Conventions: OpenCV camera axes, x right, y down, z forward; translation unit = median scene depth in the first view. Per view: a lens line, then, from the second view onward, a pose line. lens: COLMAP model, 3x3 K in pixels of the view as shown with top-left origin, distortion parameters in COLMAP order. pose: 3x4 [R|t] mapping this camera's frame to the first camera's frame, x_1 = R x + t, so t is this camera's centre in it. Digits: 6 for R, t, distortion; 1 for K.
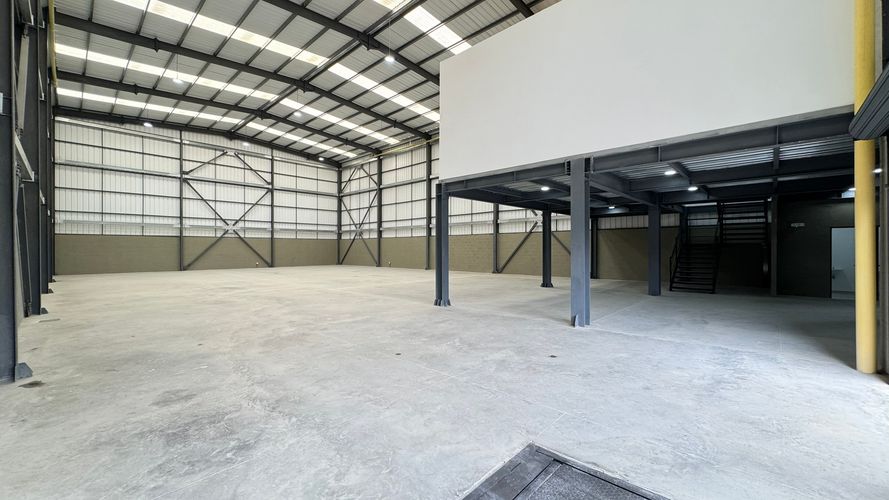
lens RADIAL K [[353.8, 0, 444.2], [0, 353.8, 250.0], [0, 0, 1]] dist [-0.003968, 0.000605]
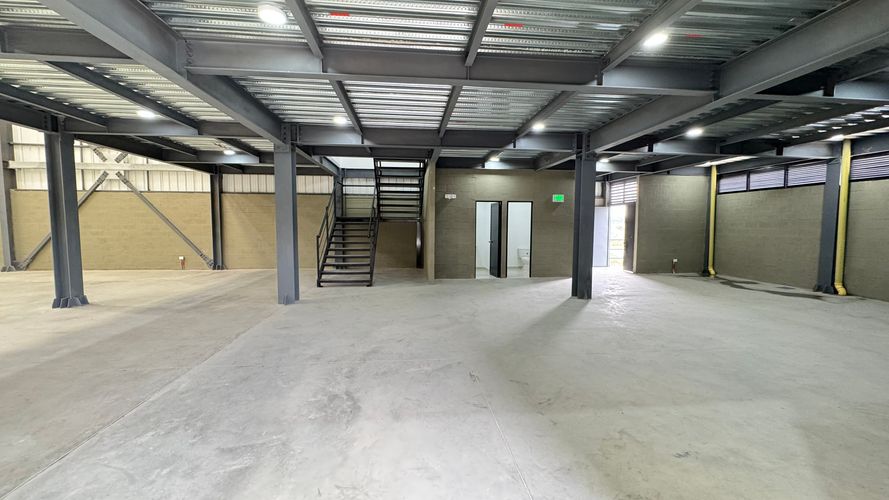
lens RADIAL K [[353.8, 0, 443.7], [0, 353.8, 250.9], [0, 0, 1]] dist [-0.003968, 0.000605]
pose [[0.657891, -0.050116, 0.751444, 0.176765], [-0.005084, 0.997465, 0.070975, 0.000332], [-0.753096, -0.050514, 0.655969, 0.230048]]
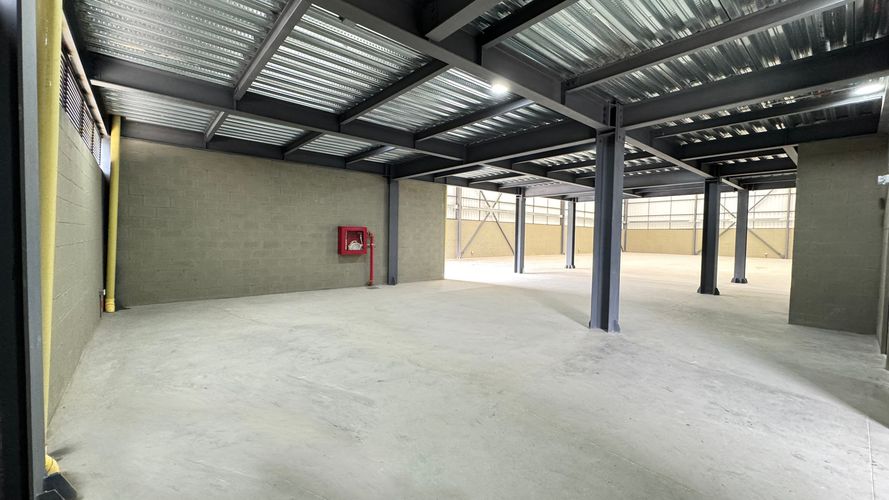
lens RADIAL K [[353.8, 0, 444.9], [0, 353.8, 253.5], [0, 0, 1]] dist [-0.003968, 0.000605]
pose [[-0.111908, 0.049264, -0.992497, 0.777327], [-0.019358, 0.998473, 0.051743, 0.003824], [0.993530, 0.025003, -0.110784, 0.266076]]
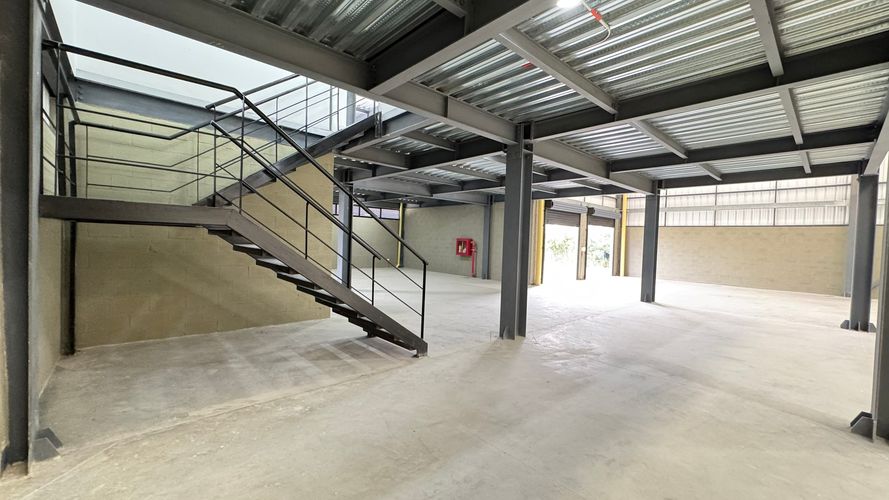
lens RADIAL K [[353.8, 0, 444.3], [0, 353.8, 249.5], [0, 0, 1]] dist [-0.003968, 0.000605]
pose [[-0.995786, -0.032420, 0.085782, 0.349049], [-0.029942, 0.999101, 0.030017, -0.002073], [-0.086678, 0.027322, -0.995862, 0.799358]]
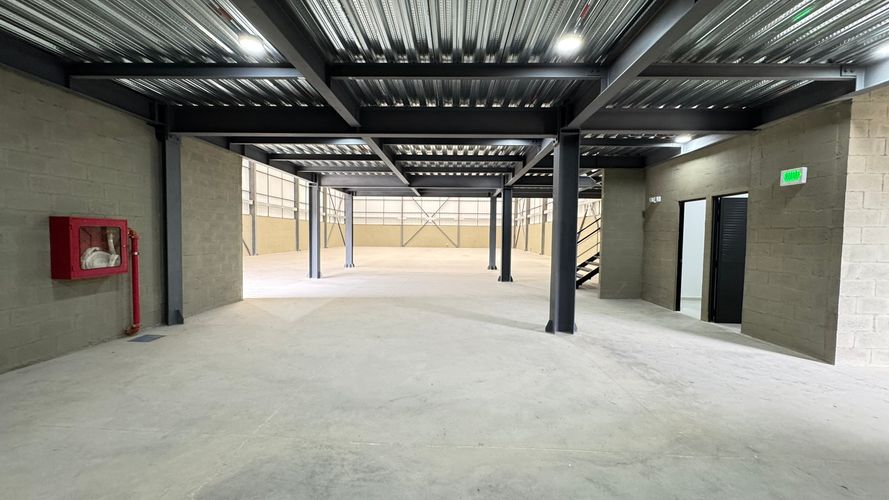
lens RADIAL K [[353.8, 0, 443.9], [0, 353.8, 249.1], [0, 0, 1]] dist [-0.003968, 0.000605]
pose [[0.659456, 0.041825, -0.750578, 0.648121], [-0.016986, 0.999025, 0.040746, 0.002030], [0.751551, -0.014121, 0.659524, 0.127581]]
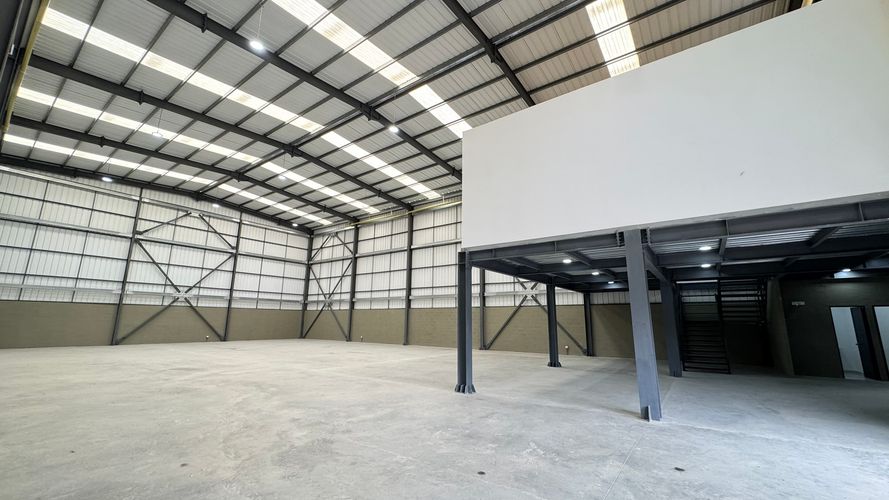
lens RADIAL K [[353.8, 0, 444.3], [0, 353.8, 249.8], [0, 0, 1]] dist [-0.003968, 0.000605]
pose [[0.992738, 0.034655, 0.115197, -0.074356], [-0.010663, 0.979187, -0.202678, -0.002571], [-0.119823, 0.199977, 0.972446, 0.048870]]
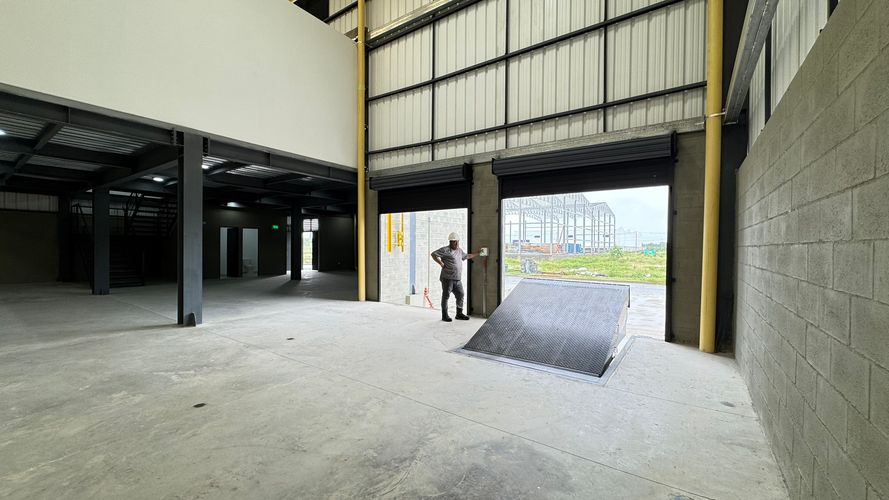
lens RADIAL K [[353.8, 0, 445.1], [0, 353.8, 250.8], [0, 0, 1]] dist [-0.003968, 0.000605]
pose [[-0.138102, -0.008457, 0.990382, -0.186657], [-0.006060, 0.999952, 0.007694, 0.006841], [-0.990399, -0.004939, -0.138147, 0.163609]]
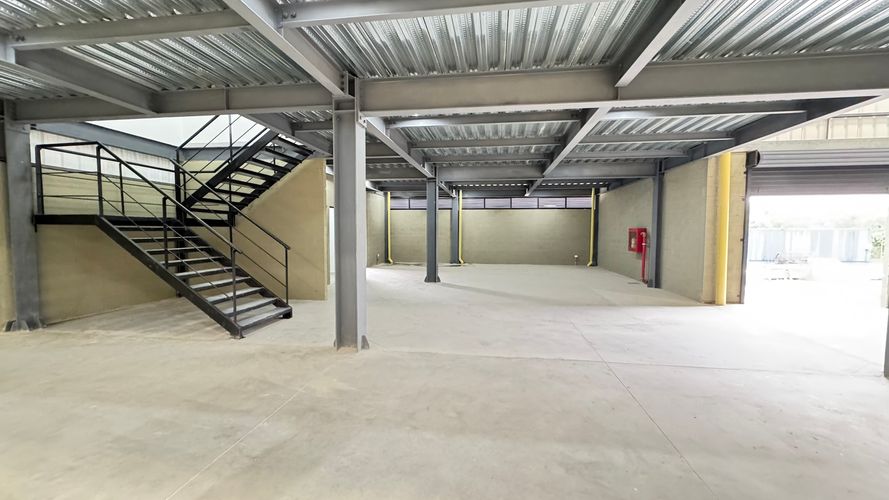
lens RADIAL K [[353.8, 0, 443.9], [0, 353.8, 249.4], [0, 0, 1]] dist [-0.003968, 0.000605]
pose [[-0.567958, -0.042768, 0.821946, 0.119324], [0.000672, 0.998625, 0.052425, -0.000484], [-0.823057, 0.030328, -0.567148, 0.608798]]
